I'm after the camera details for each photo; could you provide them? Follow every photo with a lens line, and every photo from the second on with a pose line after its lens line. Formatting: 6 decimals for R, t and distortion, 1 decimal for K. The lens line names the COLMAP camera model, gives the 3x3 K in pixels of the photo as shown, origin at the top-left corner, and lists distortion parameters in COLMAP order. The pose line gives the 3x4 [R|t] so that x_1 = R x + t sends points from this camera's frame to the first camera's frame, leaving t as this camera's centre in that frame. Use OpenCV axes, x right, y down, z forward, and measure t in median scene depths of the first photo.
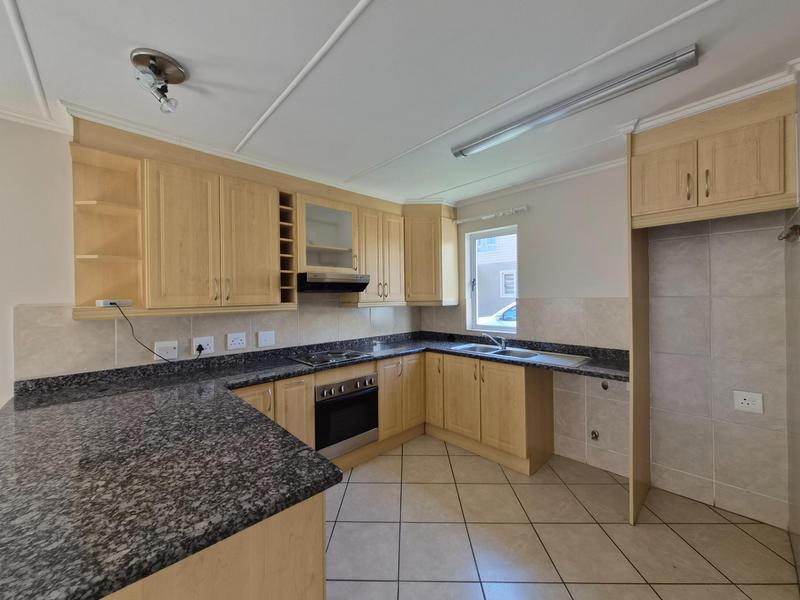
lens RADIAL K [[313.5, 0, 399.2], [0, 313.5, 296.3], [0, 0, 1]] dist [0.000139, -0.000070]
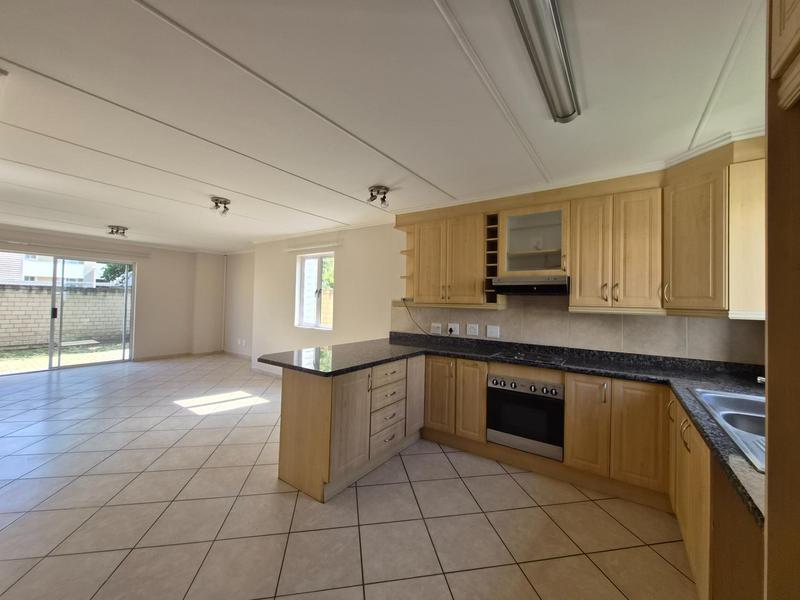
lens RADIAL K [[315.1, 0, 397.8], [0, 315.1, 295.2], [0, 0, 1]] dist [0.000558, 0.000121]
pose [[0.198694, -0.001654, -0.980060, 0.750440], [-0.025451, 0.999653, -0.006847, 0.007286], [0.979731, 0.026304, 0.198583, 0.376646]]
